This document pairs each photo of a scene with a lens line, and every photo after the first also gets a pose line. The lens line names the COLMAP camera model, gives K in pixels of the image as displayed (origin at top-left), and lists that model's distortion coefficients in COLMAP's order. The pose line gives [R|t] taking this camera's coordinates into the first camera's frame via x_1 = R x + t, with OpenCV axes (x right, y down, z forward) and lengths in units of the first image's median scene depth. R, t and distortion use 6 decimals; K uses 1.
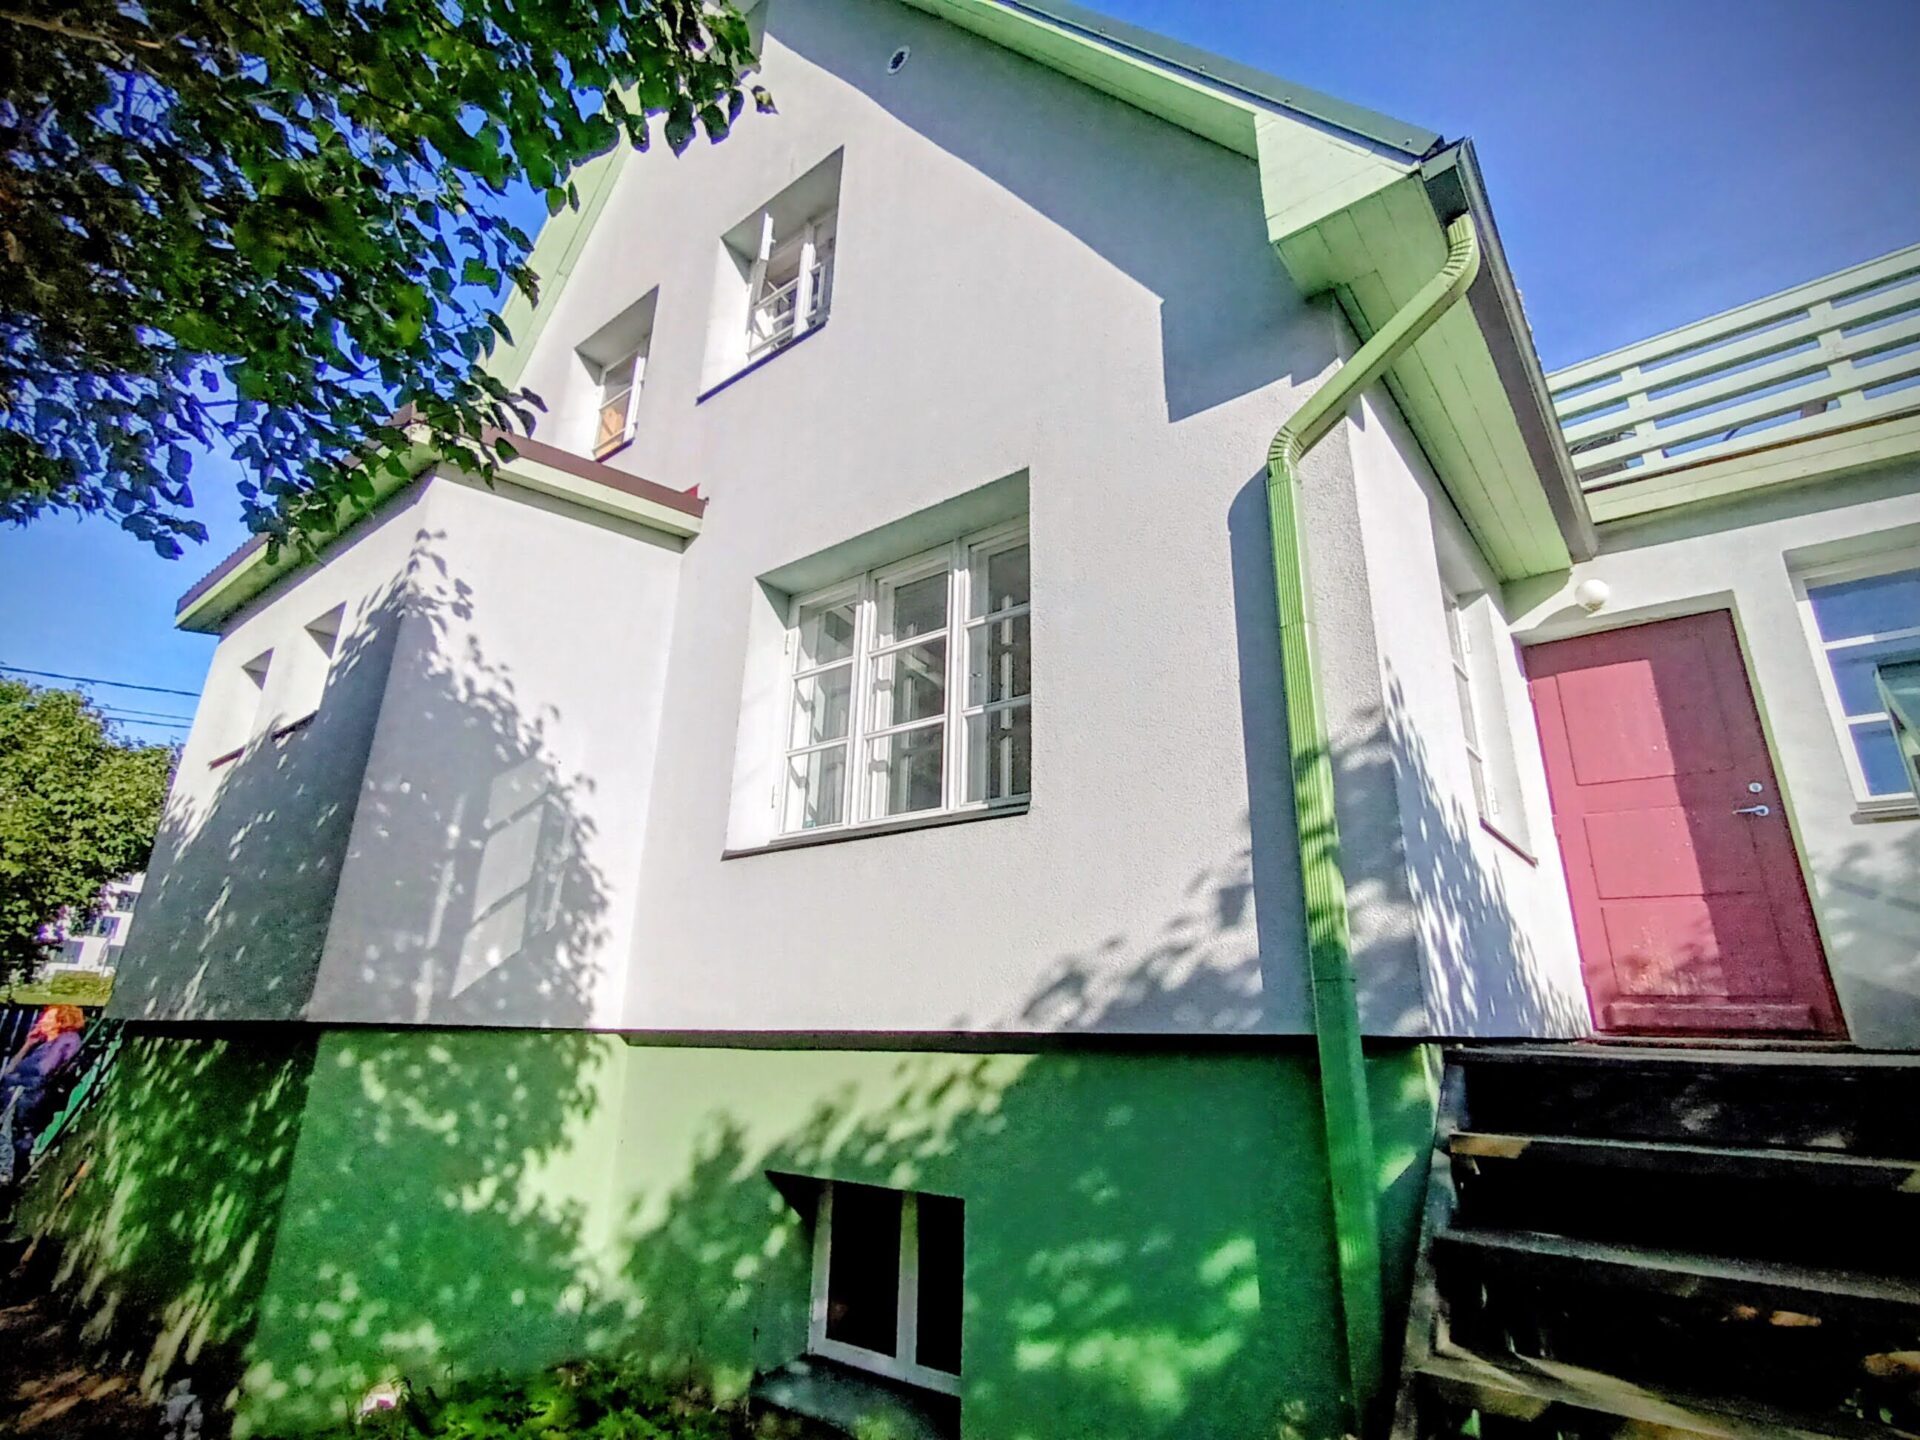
lens RADIAL K [[942.7, 0, 941.6], [0, 942.7, 708.5], [0, 0, 1]] dist [0.002033, 0.000126]
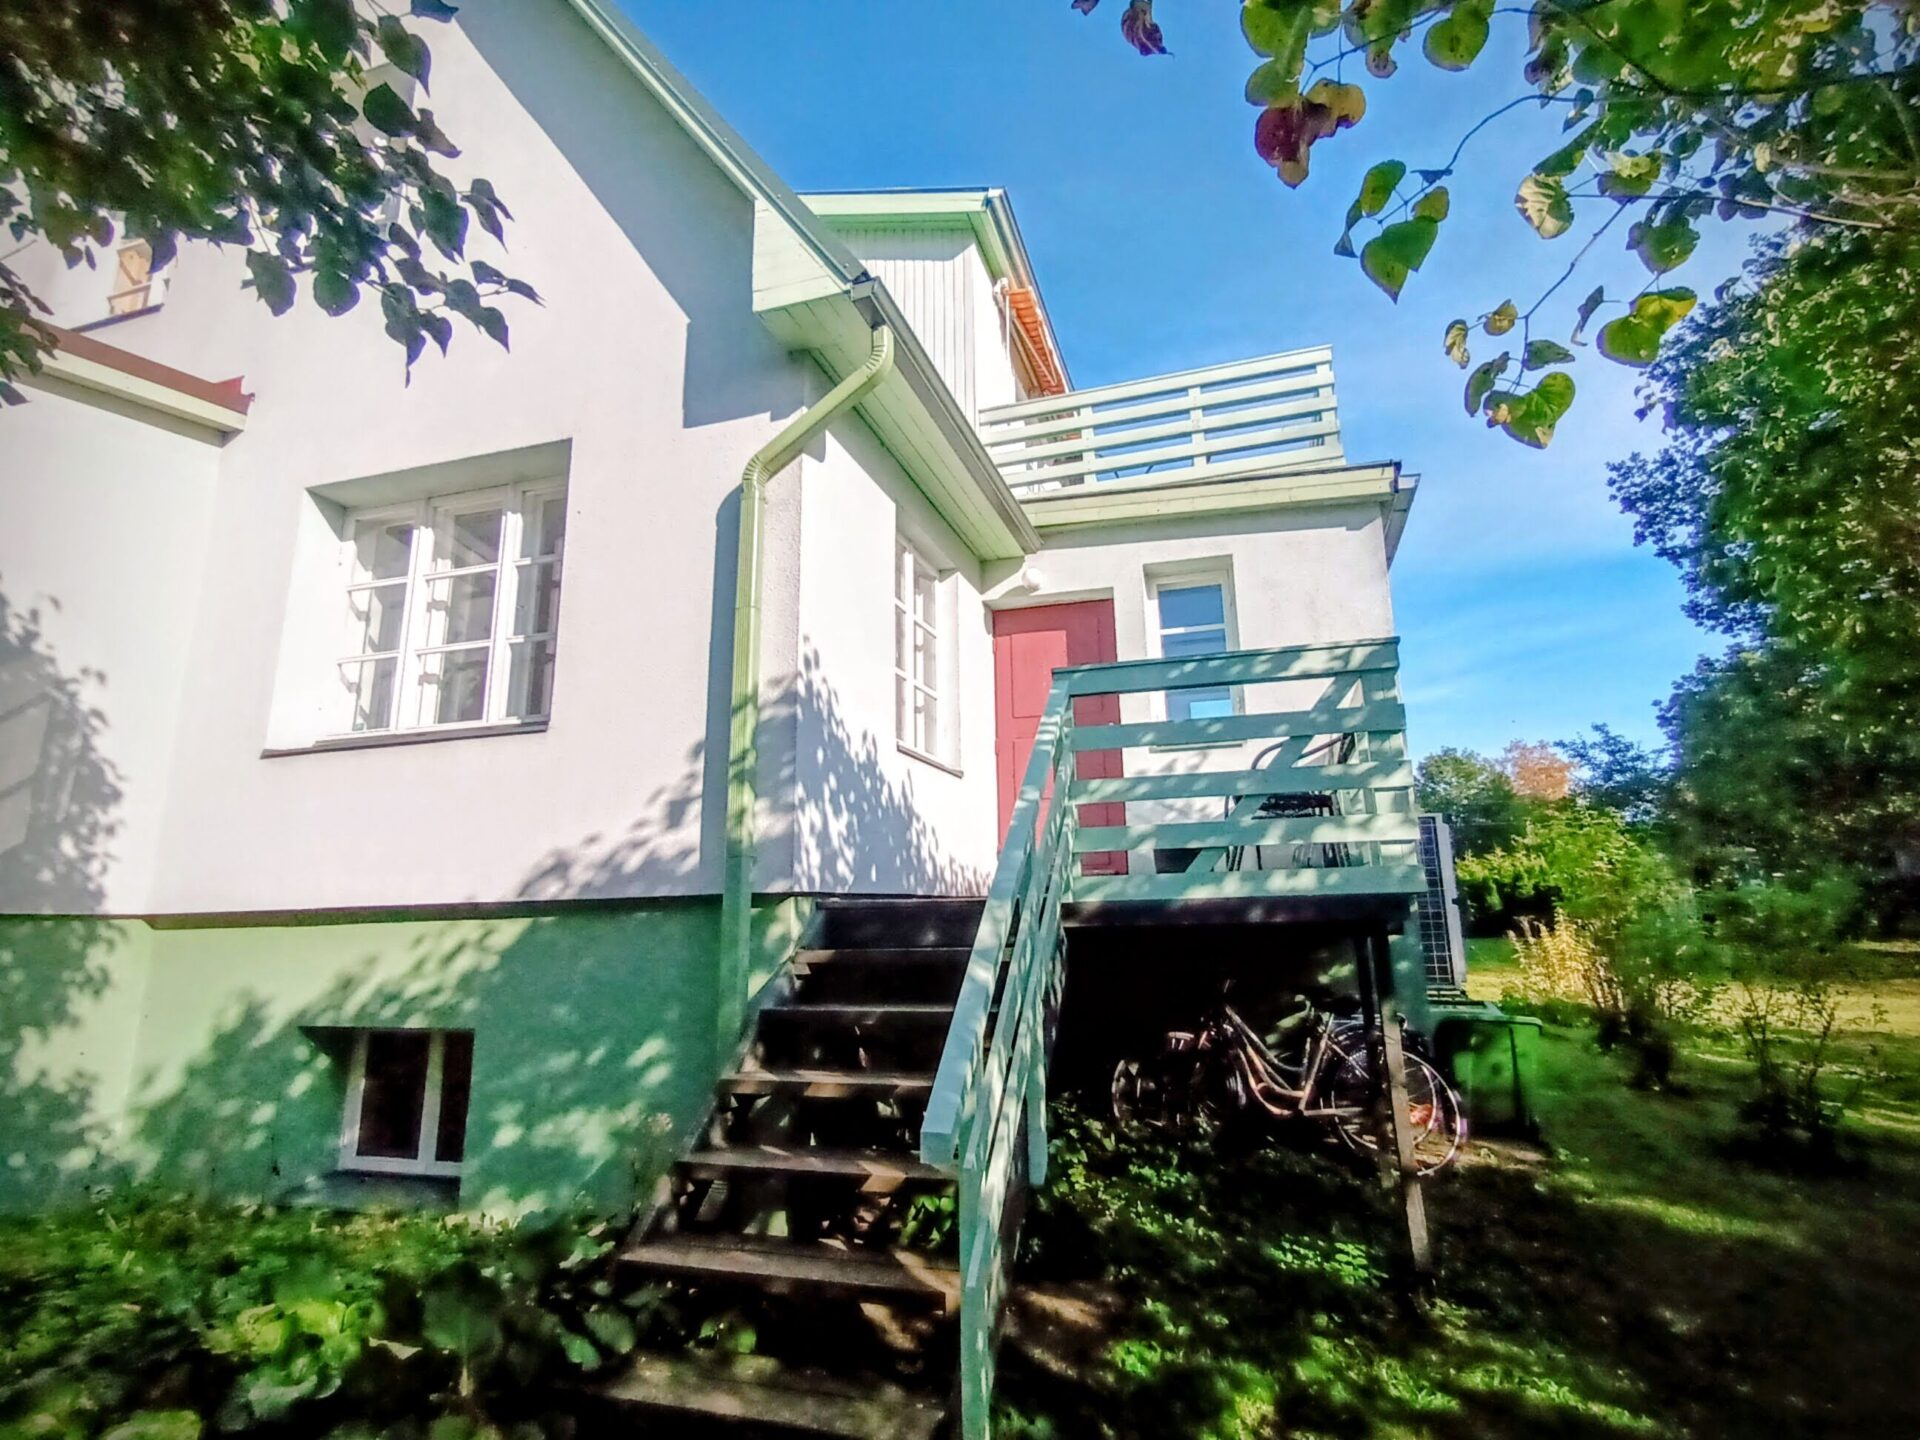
lens RADIAL K [[954.2, 0, 959.5], [0, 954.2, 700.5], [0, 0, 1]] dist [0.007367, 0.000060]
pose [[0.930719, 0.044194, 0.363056, 0.114228], [-0.083677, 0.992074, 0.093746, -0.076751], [-0.356035, -0.117631, 0.927039, -0.294465]]
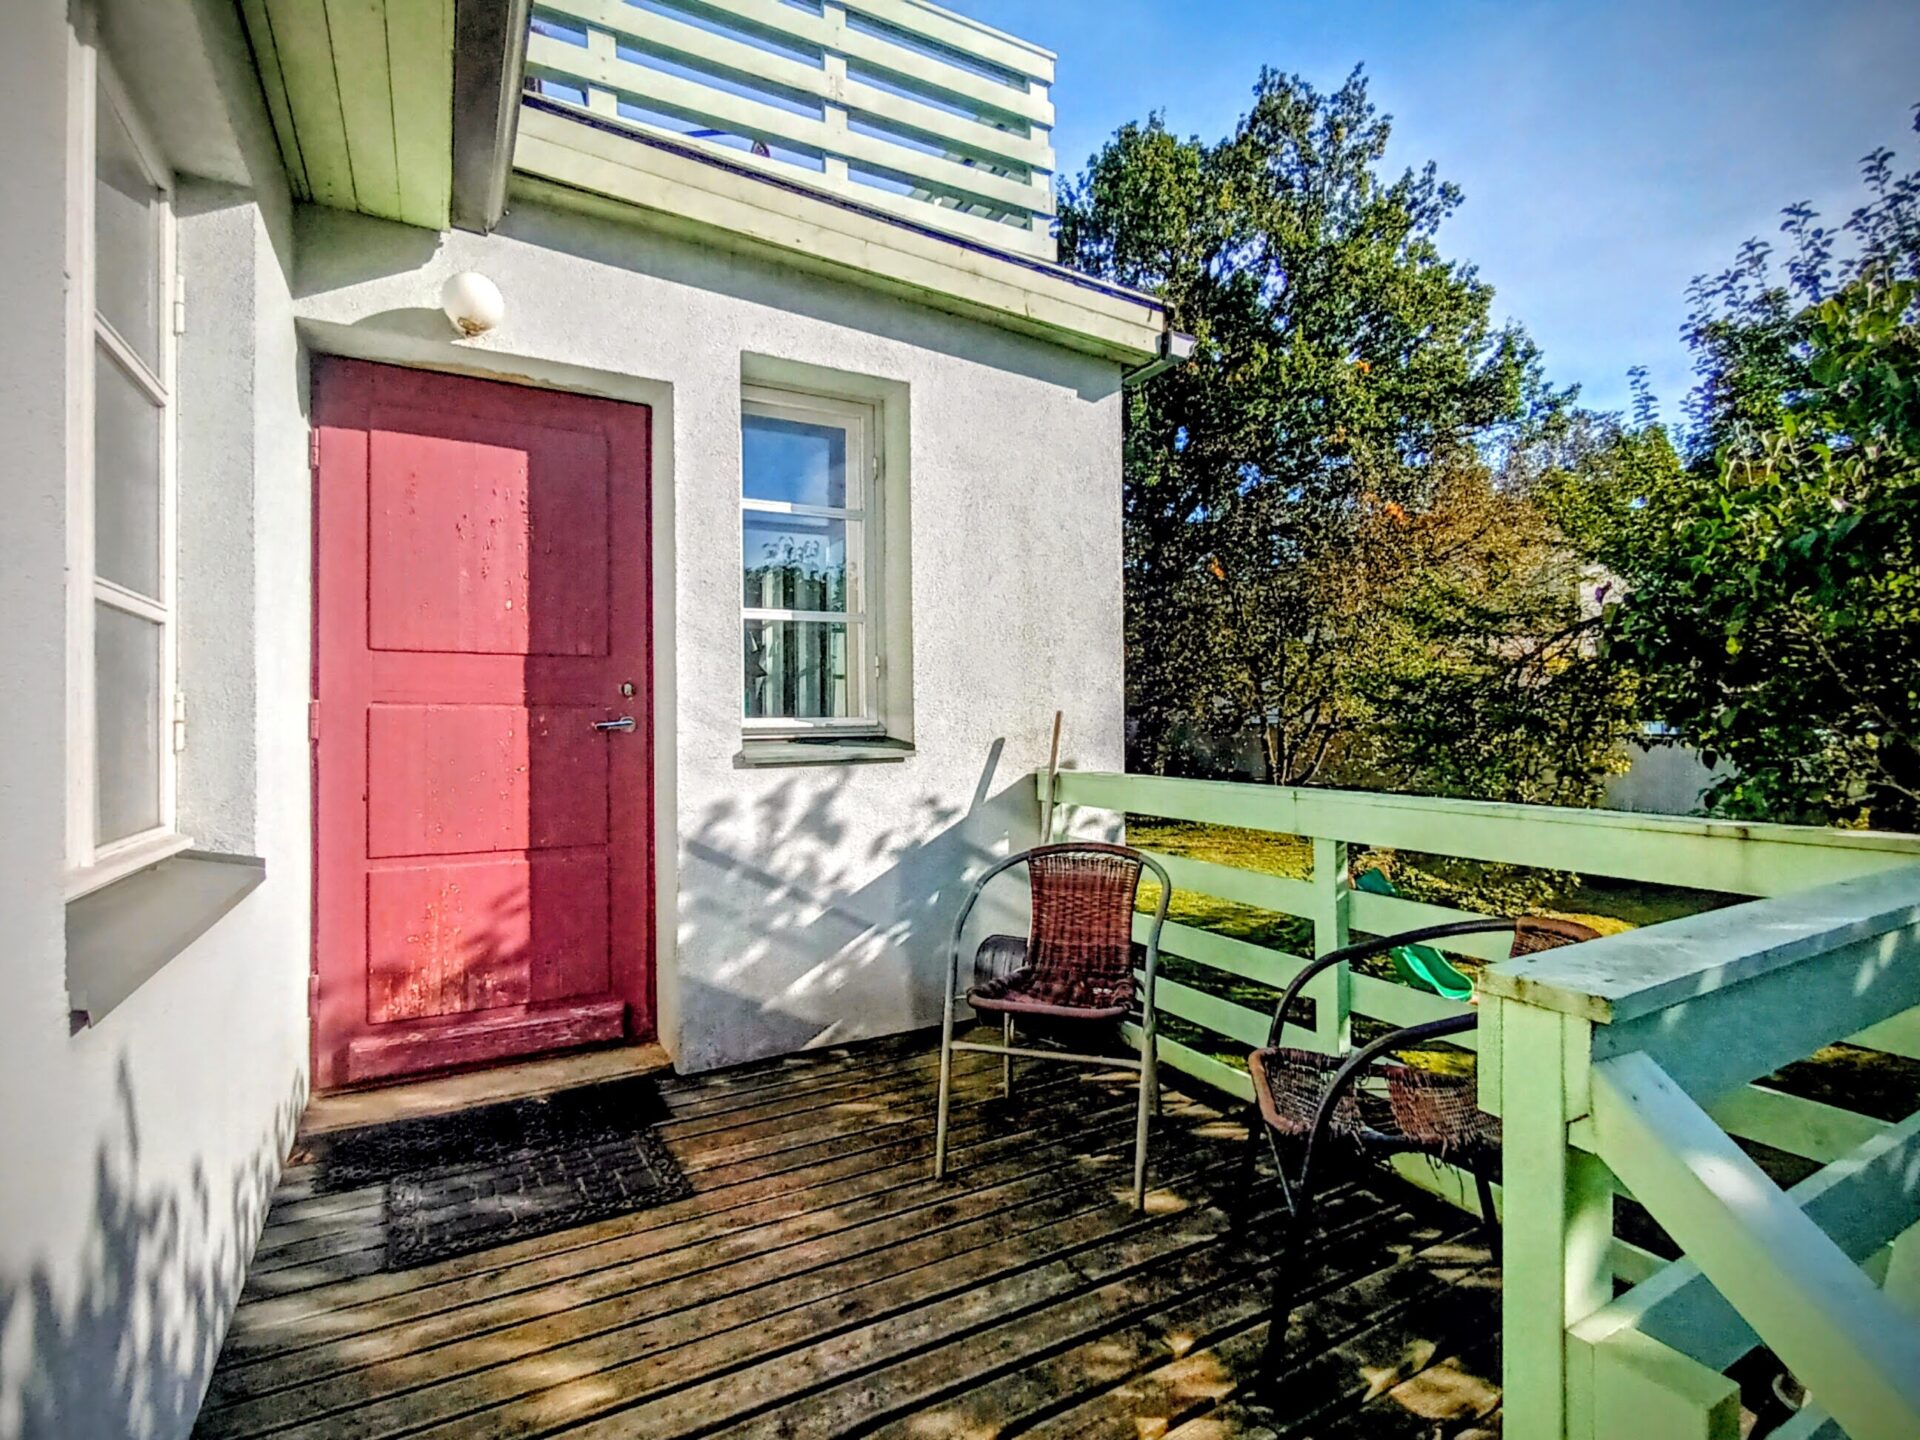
lens RADIAL K [[954.2, 0, 959.5], [0, 954.2, 700.5], [0, 0, 1]] dist [0.007367, 0.000060]
pose [[0.371678, -0.011014, 0.928296, 0.339601], [-0.290298, 0.948406, 0.127484, -0.066462], [-0.881806, -0.316866, 0.349305, 0.580668]]
